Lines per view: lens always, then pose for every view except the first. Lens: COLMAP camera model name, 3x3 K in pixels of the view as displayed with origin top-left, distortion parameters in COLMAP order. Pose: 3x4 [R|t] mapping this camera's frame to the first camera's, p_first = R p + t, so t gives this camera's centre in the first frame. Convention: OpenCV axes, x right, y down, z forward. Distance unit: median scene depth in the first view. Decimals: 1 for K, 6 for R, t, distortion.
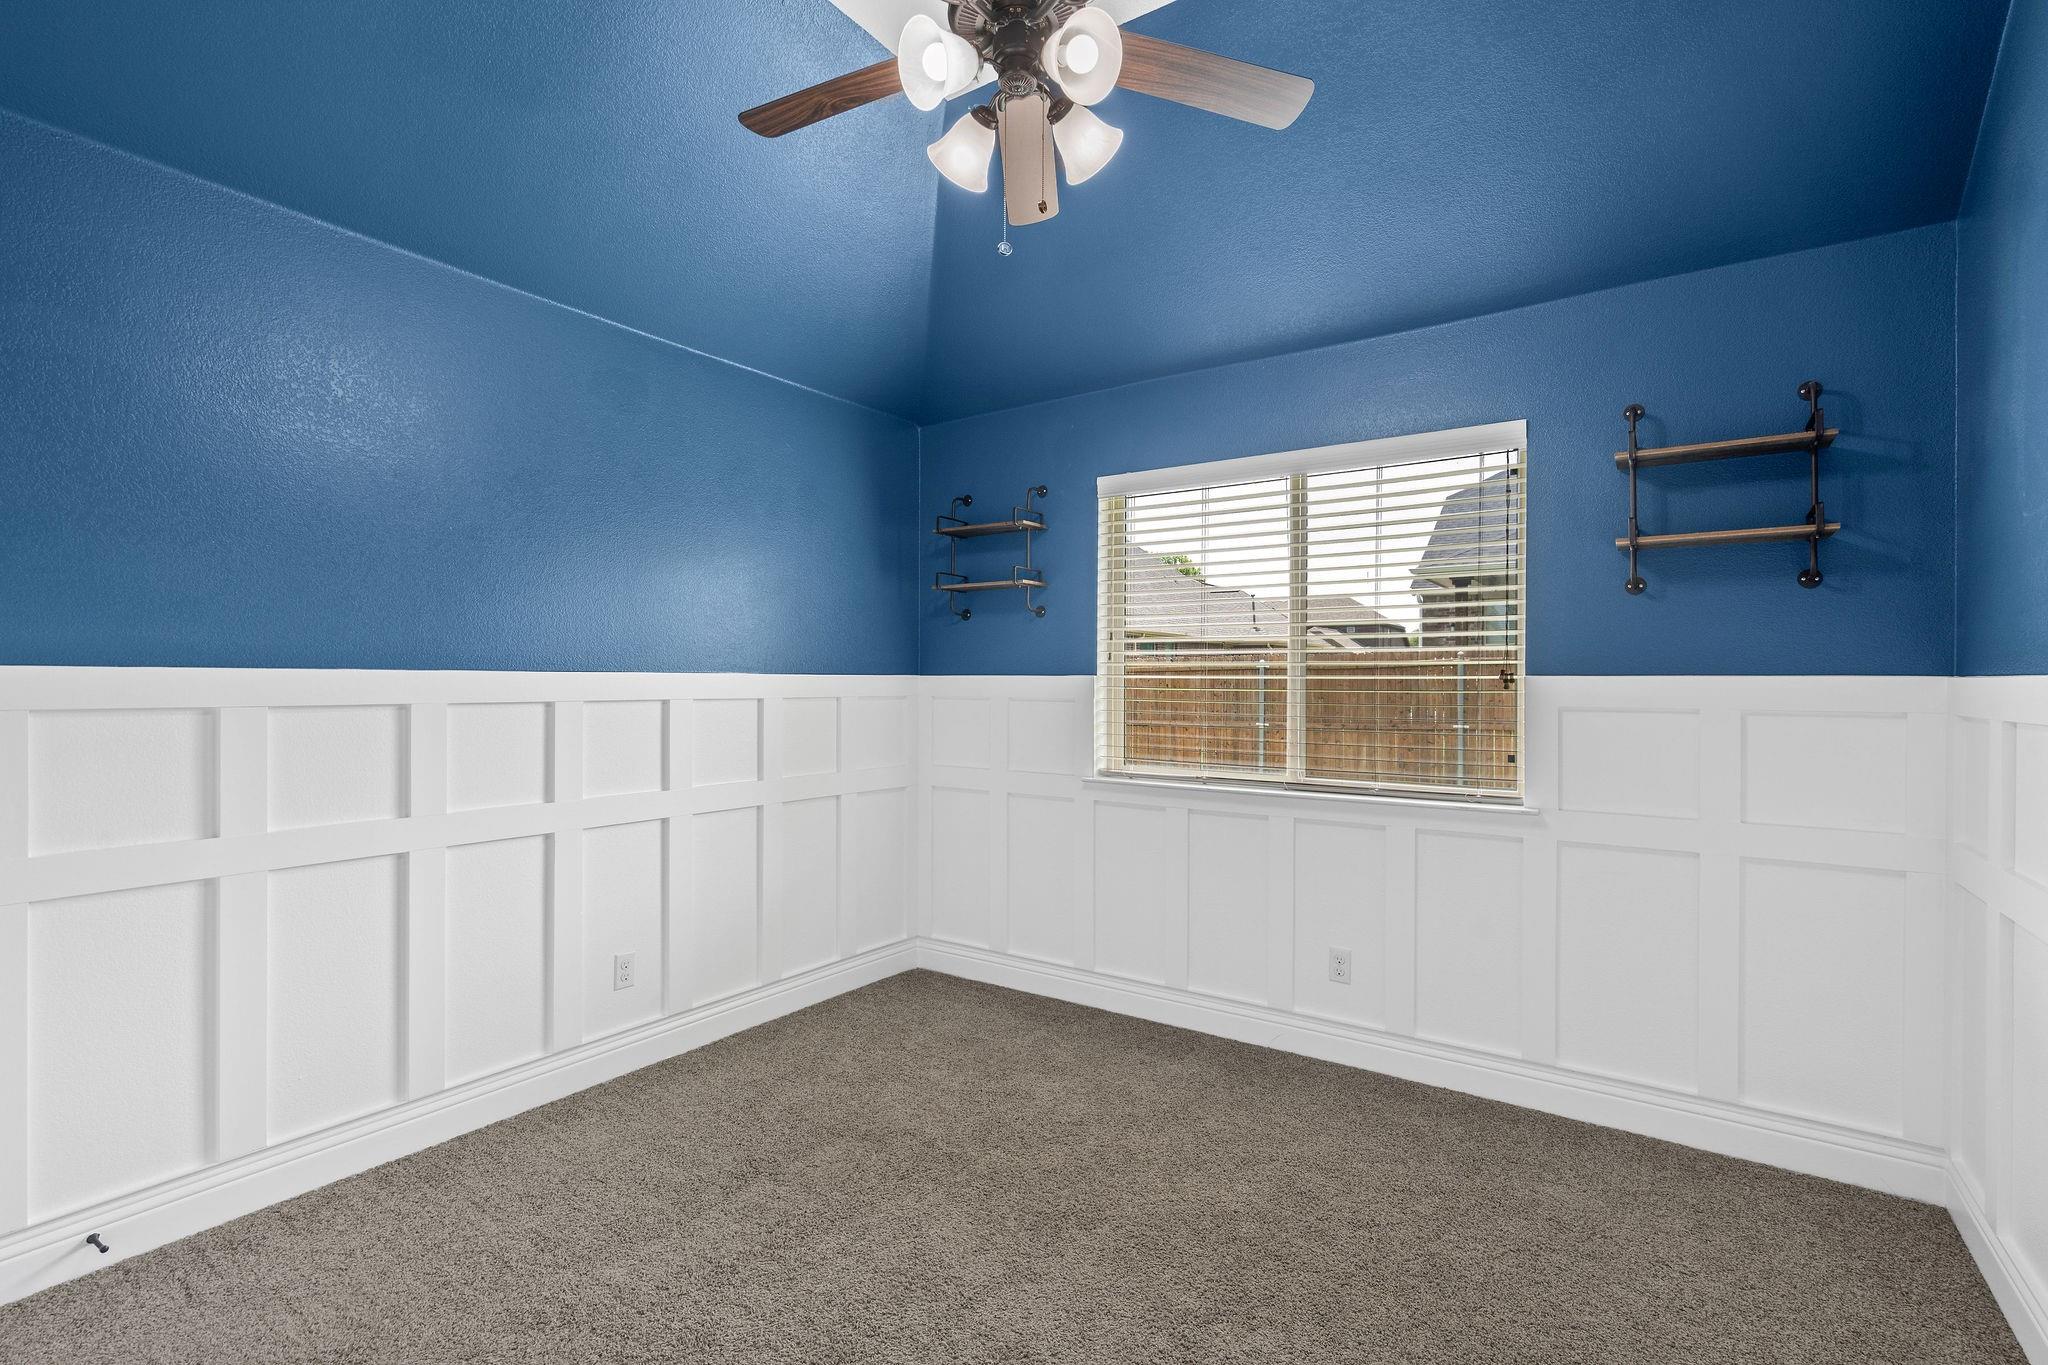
lens RADIAL K [[938.6, 0, 1024.0], [0, 938.6, 682.5], [0, 0, 1]] dist [0.000889, 0.000244]
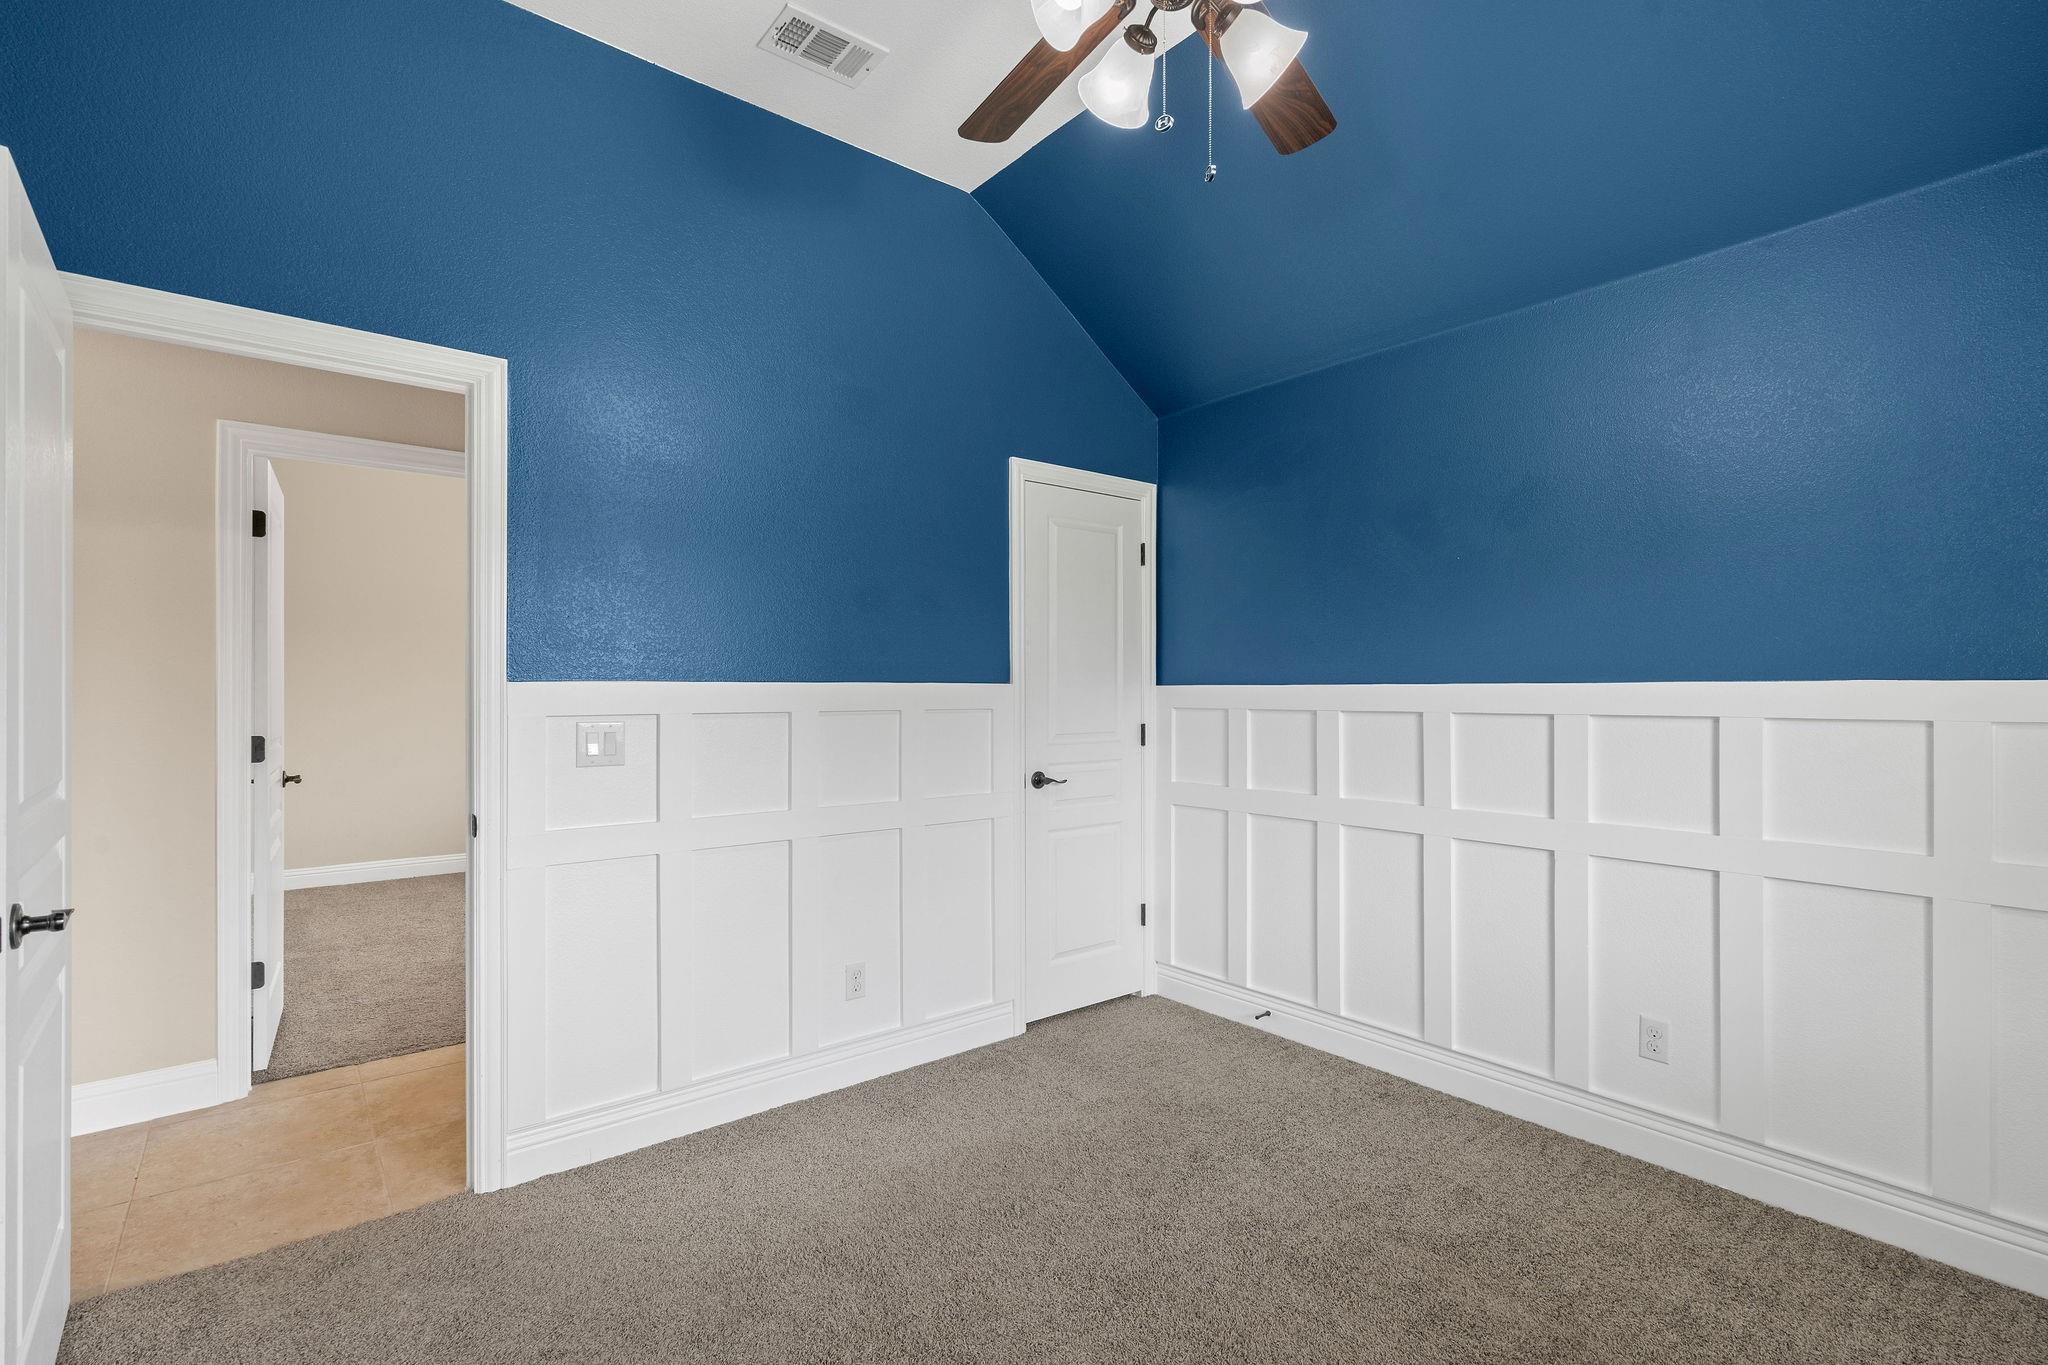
lens RADIAL K [[909.5, 0, 1024.0], [0, 909.5, 682.5], [0, 0, 1]] dist [-0.001974, -0.000282]
pose [[-0.270545, -0.012815, -0.962622, 0.516696], [-0.001822, 0.999916, -0.012799, 0.001406], [0.962706, -0.001709, -0.270546, 0.694172]]
